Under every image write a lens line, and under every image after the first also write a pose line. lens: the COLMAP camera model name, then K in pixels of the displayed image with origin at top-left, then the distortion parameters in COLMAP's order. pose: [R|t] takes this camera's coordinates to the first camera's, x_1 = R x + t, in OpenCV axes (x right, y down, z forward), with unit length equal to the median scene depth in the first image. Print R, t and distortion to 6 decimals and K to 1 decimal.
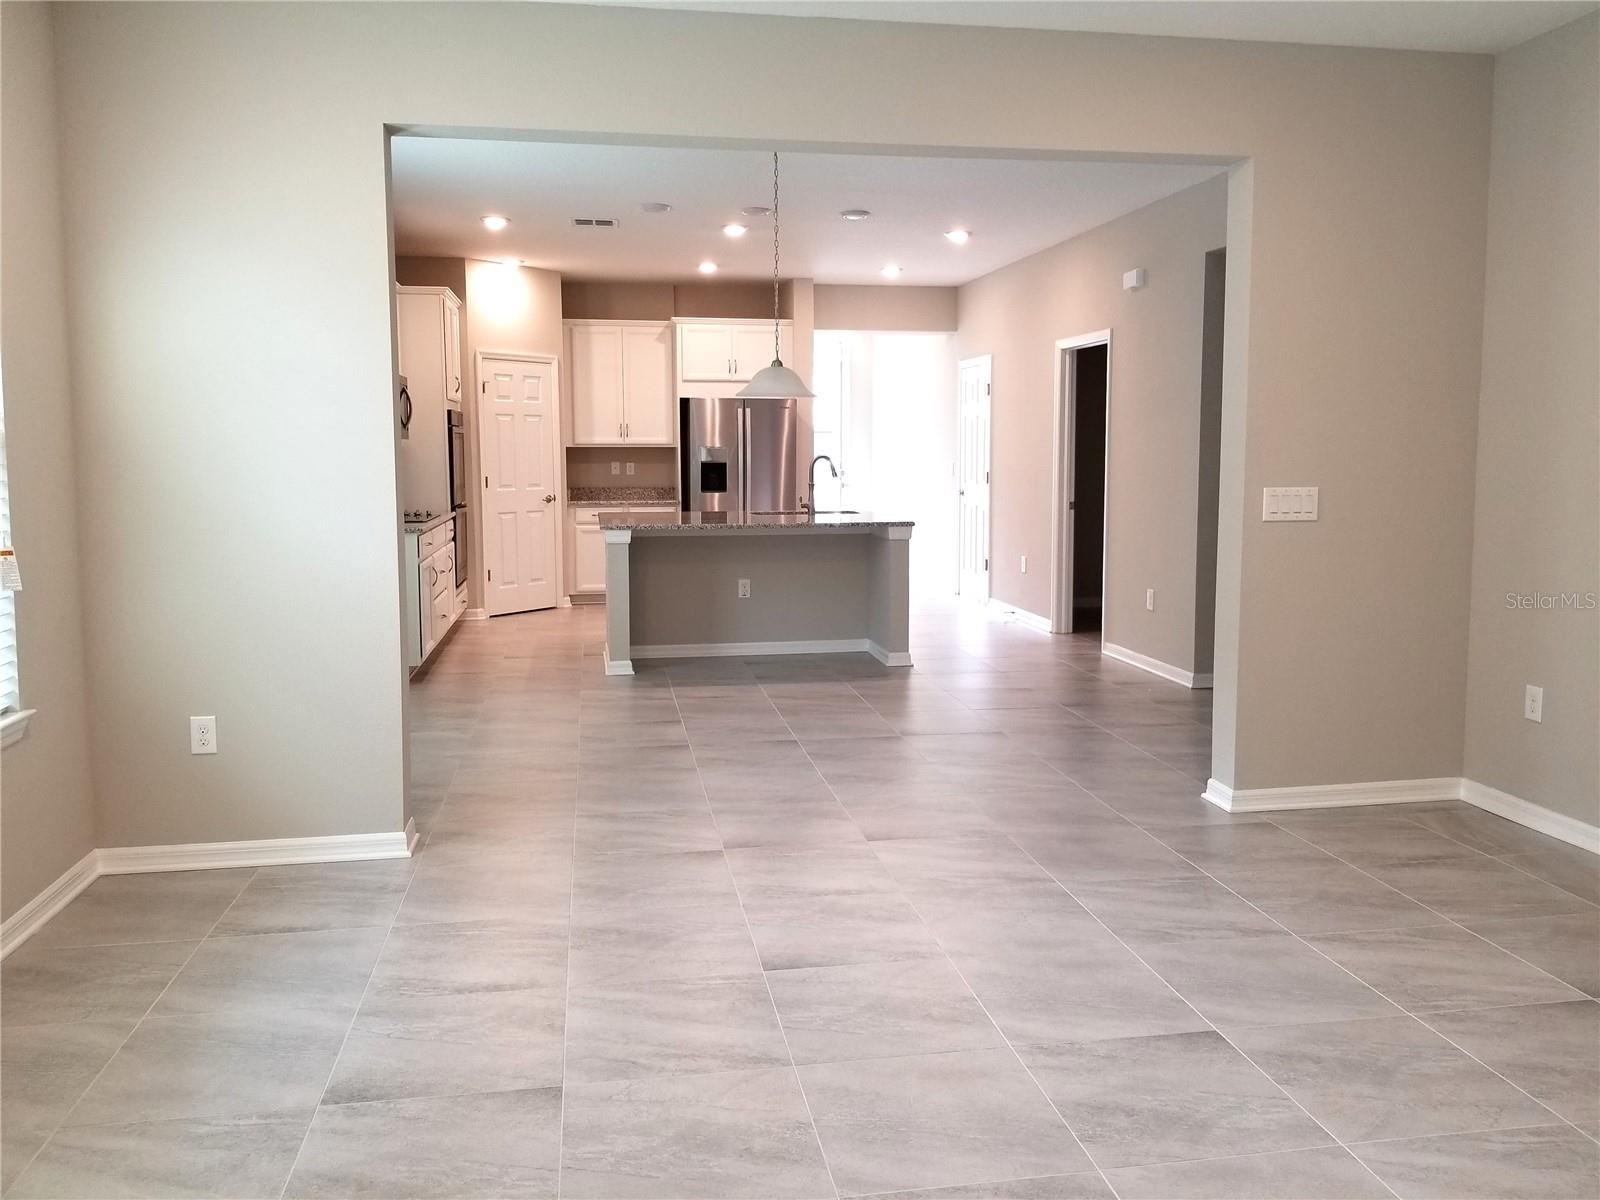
lens RADIAL K [[1243.2, 0, 798.6], [0, 1243.2, 586.3], [0, 0, 1]] dist [0.073709, -0.110416]
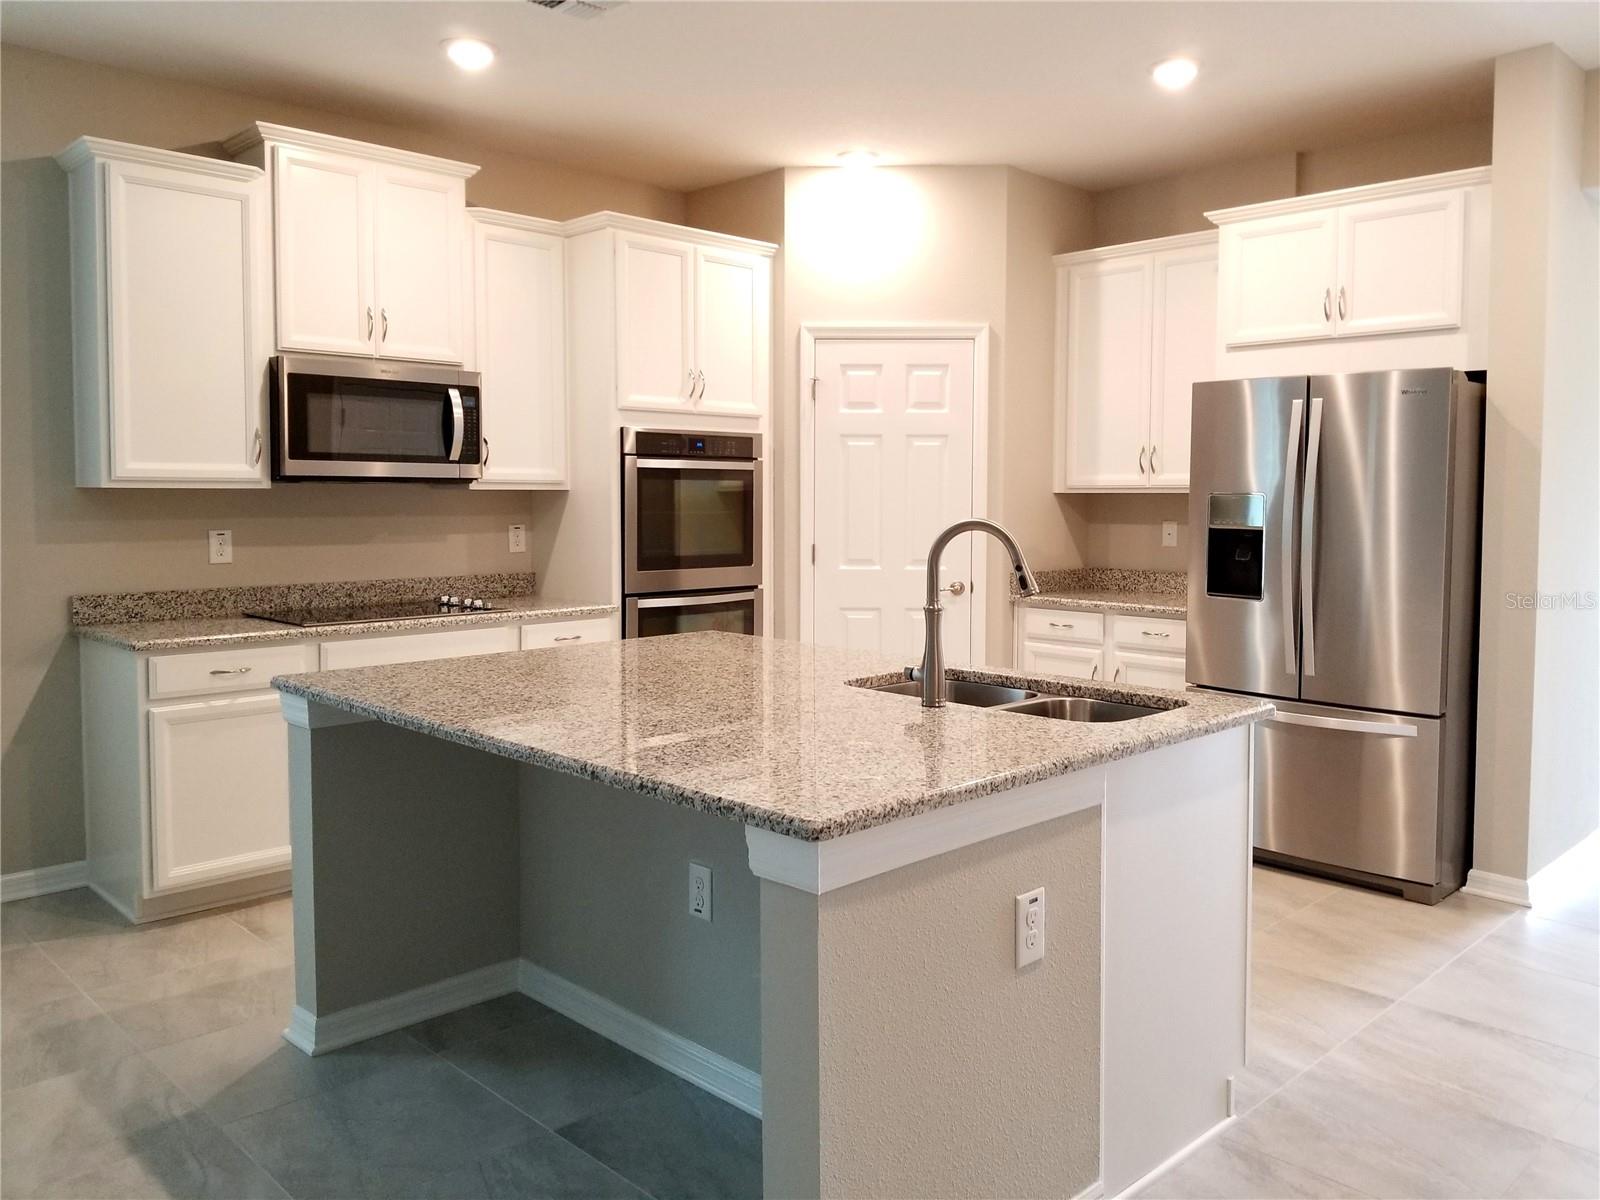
lens RADIAL K [[1243.2, 0, 810.5], [0, 1243.2, 557.8], [0, 0, 1]] dist [0.073709, -0.110416]
pose [[0.570532, 0.046533, -0.819956, 0.274330], [-0.094842, 0.995447, -0.009499, -0.096809], [0.815781, 0.083186, 0.572348, 0.856235]]
